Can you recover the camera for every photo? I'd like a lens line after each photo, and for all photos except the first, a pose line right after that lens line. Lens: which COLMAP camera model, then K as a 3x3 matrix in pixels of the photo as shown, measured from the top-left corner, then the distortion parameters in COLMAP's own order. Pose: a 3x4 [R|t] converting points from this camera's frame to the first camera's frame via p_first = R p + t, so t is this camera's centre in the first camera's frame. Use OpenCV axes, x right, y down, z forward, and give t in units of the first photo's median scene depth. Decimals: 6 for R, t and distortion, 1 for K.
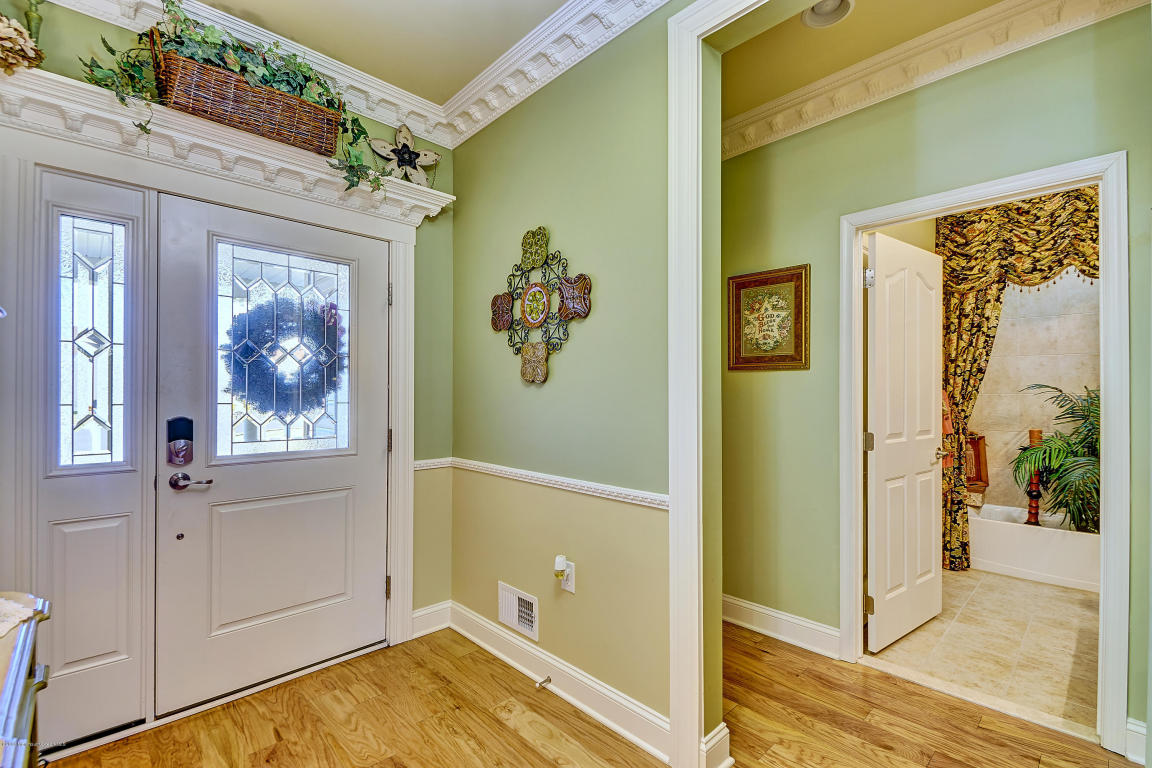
lens RADIAL K [[510.8, 0, 564.1], [0, 510.8, 395.8], [0, 0, 1]] dist [0.018630, -0.011908]
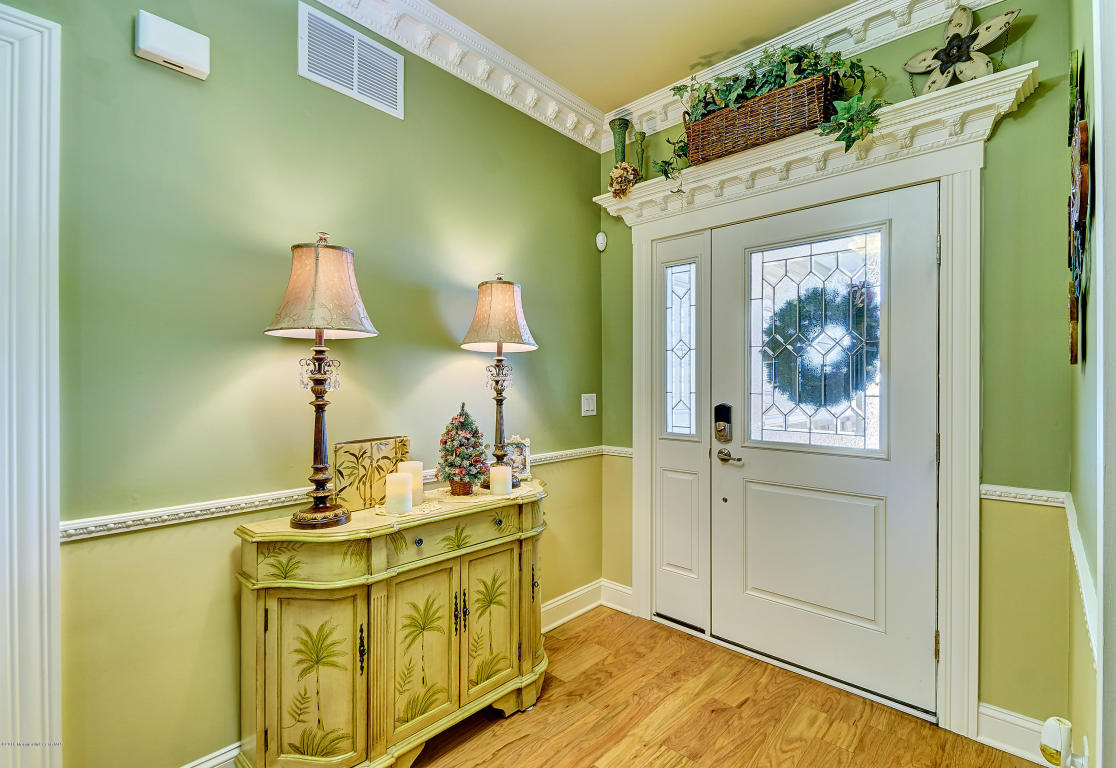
lens RADIAL K [[518.6, 0, 558.3], [0, 518.6, 382.0], [0, 0, 1]] dist [0.005741, -0.001699]
pose [[0.072290, 0.002254, -0.997381, 0.451410], [0.001571, 0.999996, 0.002374, -0.014196], [0.997382, -0.001739, 0.072286, 0.486678]]
